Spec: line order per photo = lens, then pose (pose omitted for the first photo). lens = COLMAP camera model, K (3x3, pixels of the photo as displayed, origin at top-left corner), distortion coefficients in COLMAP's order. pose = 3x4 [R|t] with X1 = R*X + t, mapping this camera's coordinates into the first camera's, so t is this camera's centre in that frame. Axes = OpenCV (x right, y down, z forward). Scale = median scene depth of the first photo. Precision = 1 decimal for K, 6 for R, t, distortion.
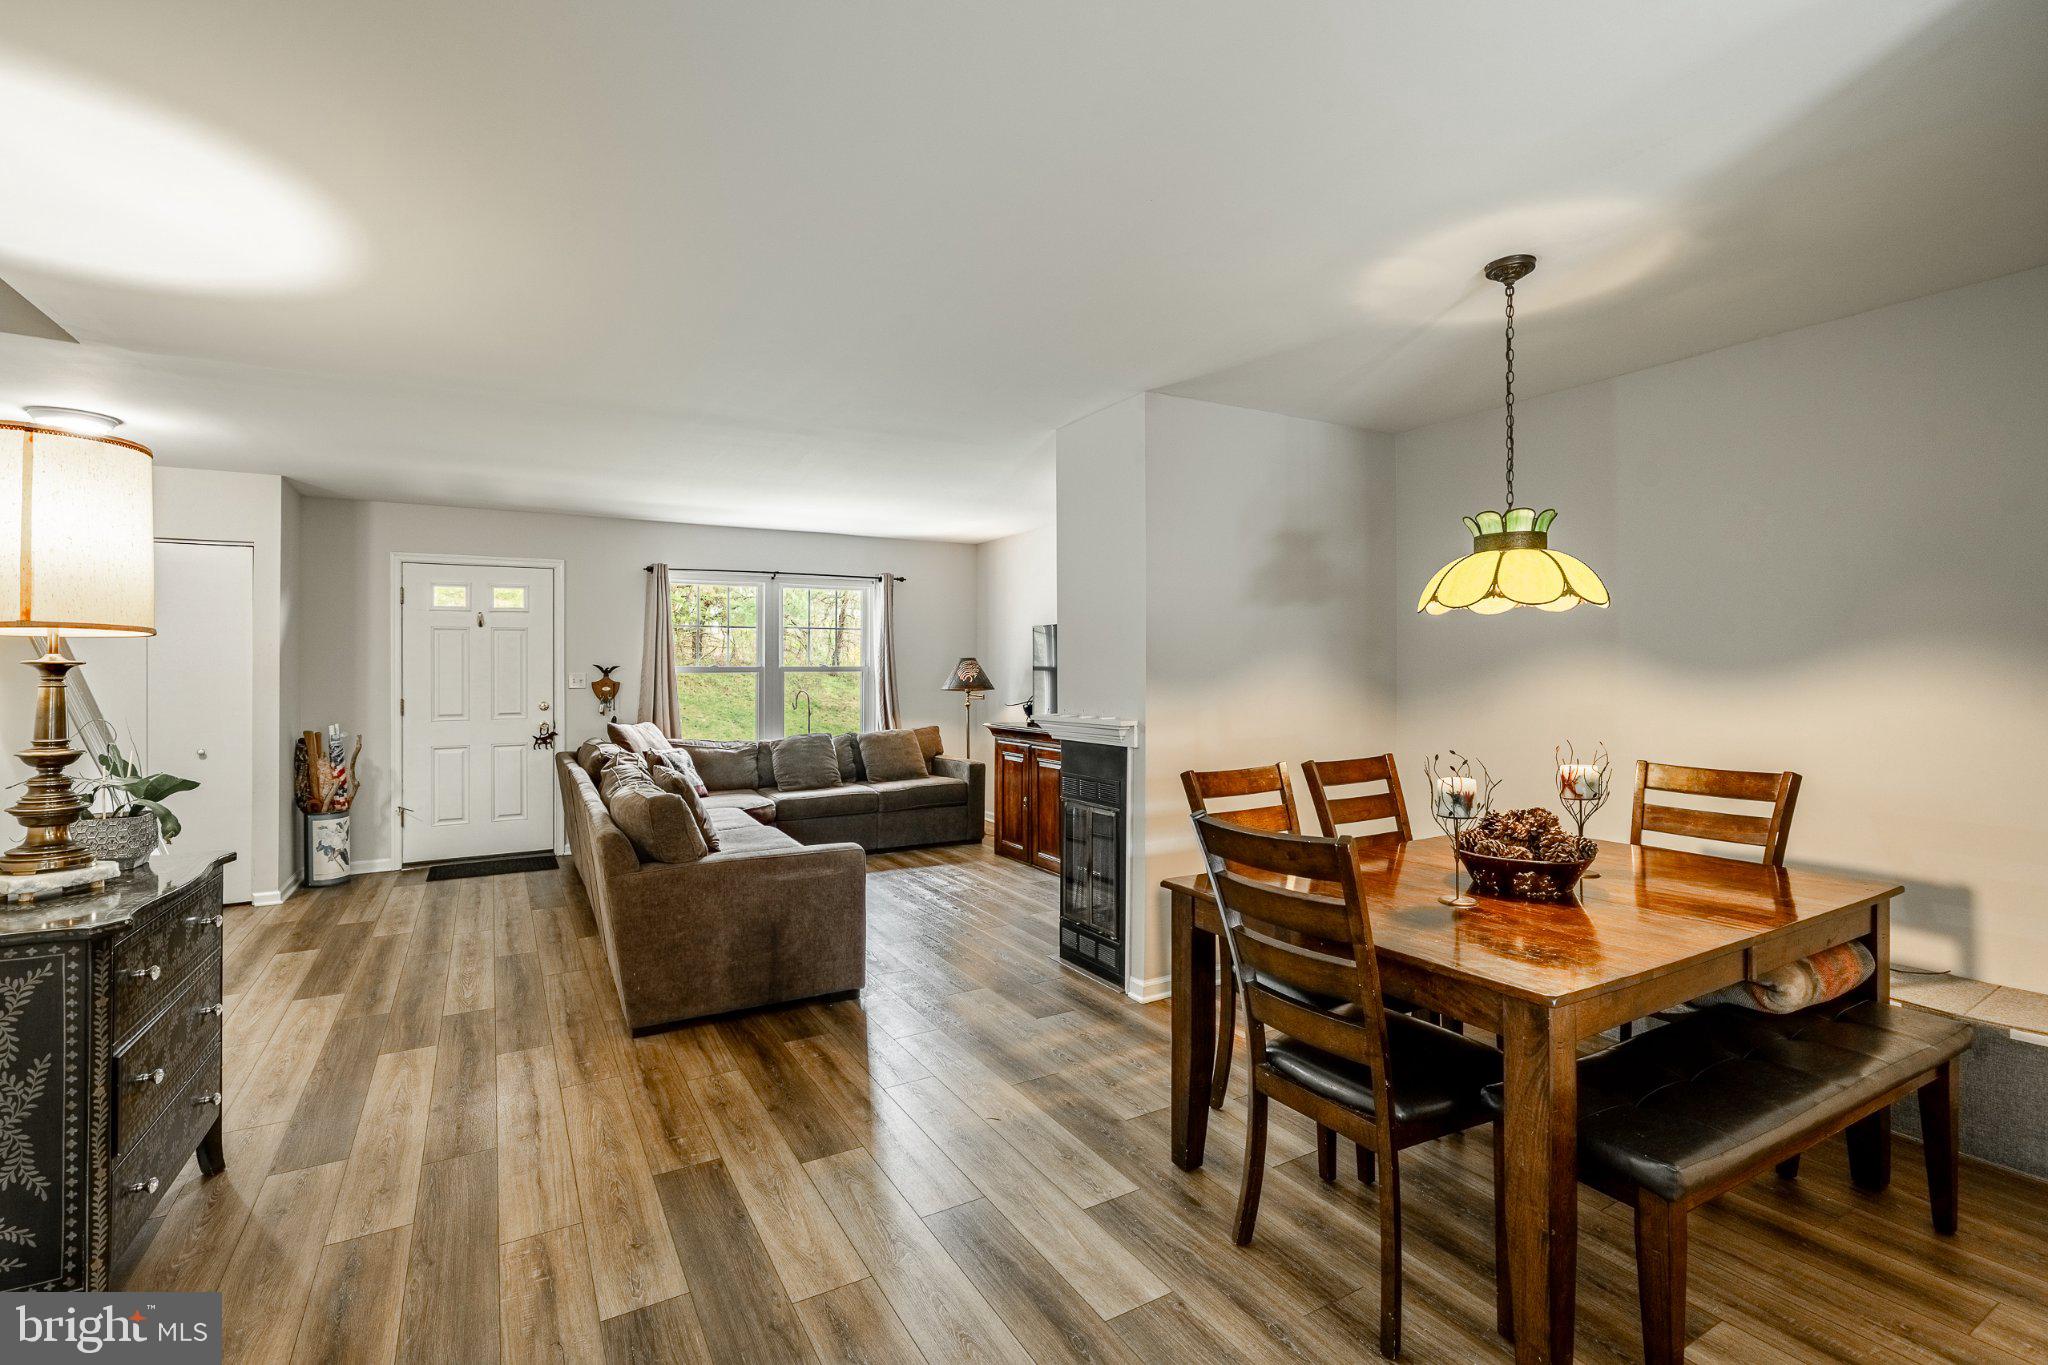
lens RADIAL K [[918.6, 0, 1024.0], [0, 918.6, 682.5], [0, 0, 1]] dist [0.000155, 0.000569]
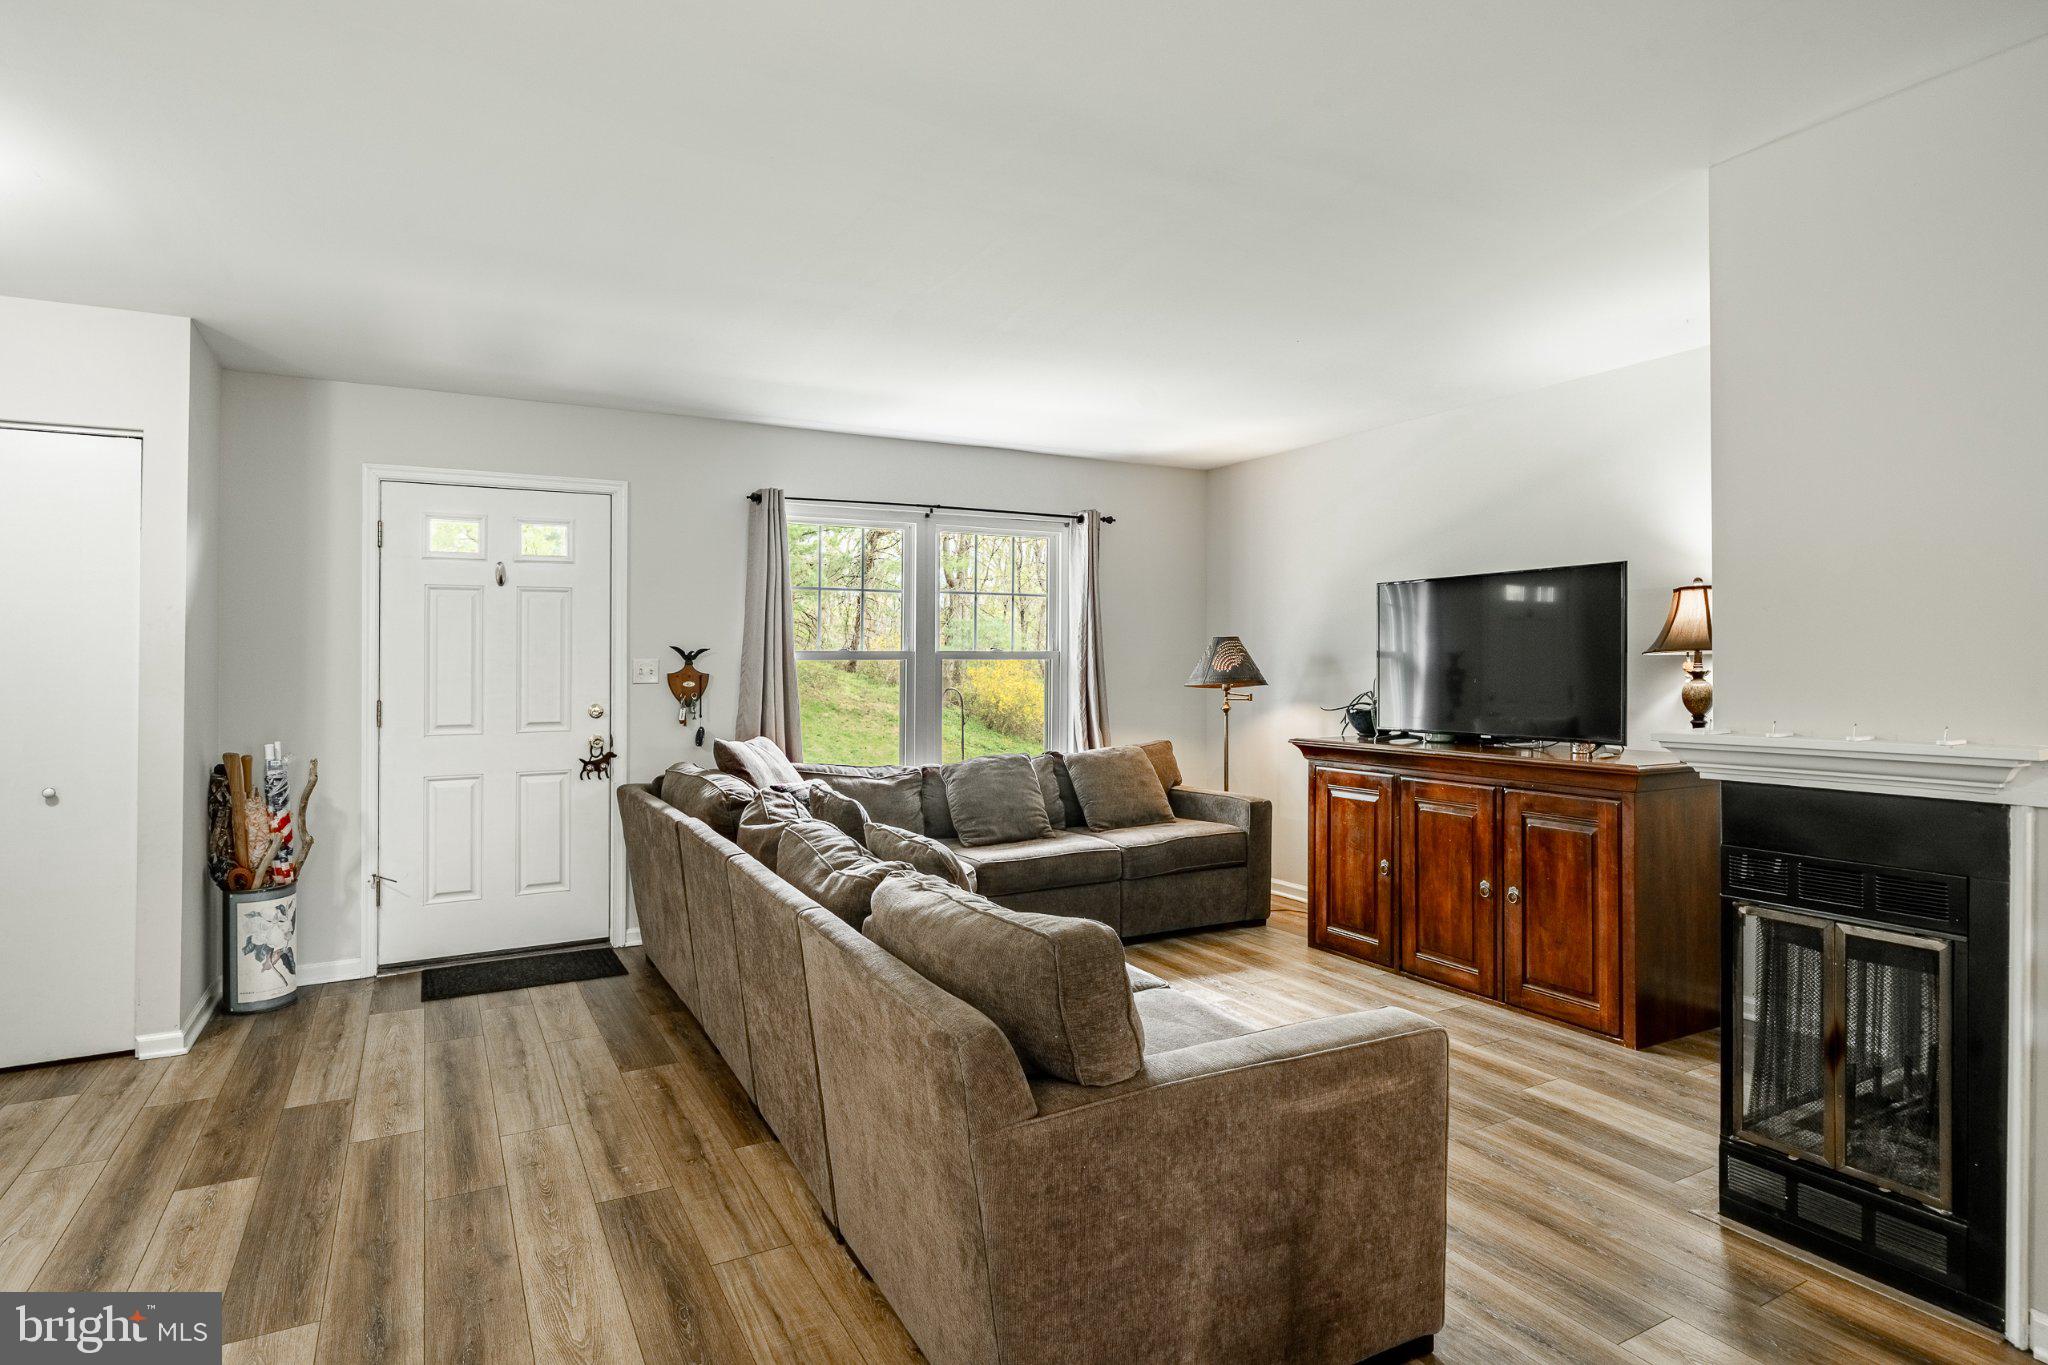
lens RADIAL K [[1070.2, 0, 1026.8], [0, 1070.2, 669.9], [0, 0, 1]] dist [0.000610, -0.001265]
pose [[0.999919, -0.000404, -0.012747, -0.231120], [0.000275, 0.999949, -0.010141, 0.004969], [0.012751, 0.010137, 0.999867, 0.283652]]
